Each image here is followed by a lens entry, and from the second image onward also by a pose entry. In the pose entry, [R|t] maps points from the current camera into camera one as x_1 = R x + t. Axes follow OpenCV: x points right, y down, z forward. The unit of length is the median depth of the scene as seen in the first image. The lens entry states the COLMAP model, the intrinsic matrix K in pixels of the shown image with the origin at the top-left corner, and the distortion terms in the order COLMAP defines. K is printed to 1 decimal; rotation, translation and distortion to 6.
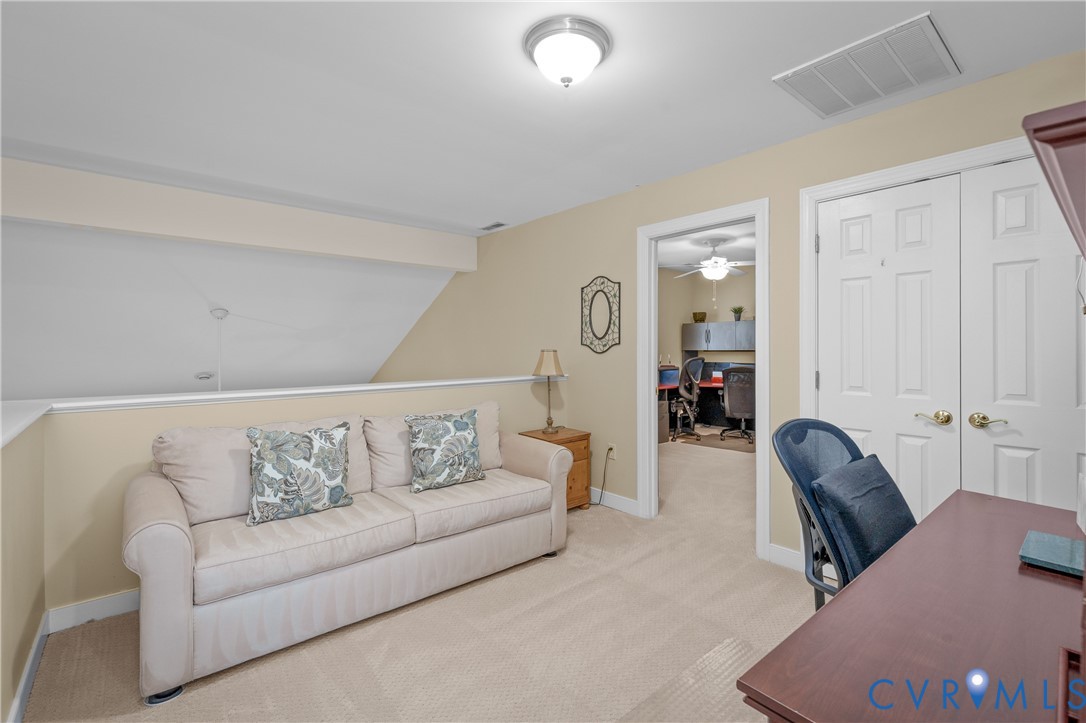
lens RADIAL K [[488.6, 0, 543.0], [0, 488.6, 355.7], [0, 0, 1]] dist [-0.000226, 0.000008]
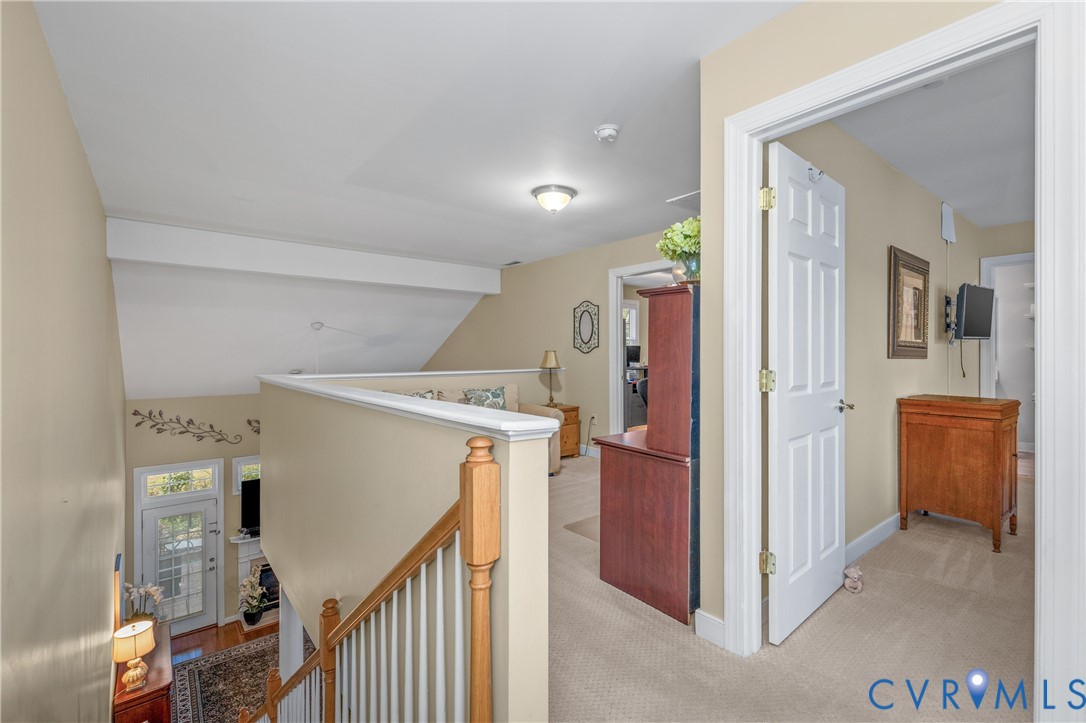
lens RADIAL K [[488.6, 0, 543.0], [0, 488.6, 355.7], [0, 0, 1]] dist [-0.000226, 0.000008]
pose [[0.999550, -0.001345, -0.029970, 0.032349], [0.000953, 0.999914, -0.013092, 0.022458], [0.029985, 0.013058, 0.999465, -0.489748]]
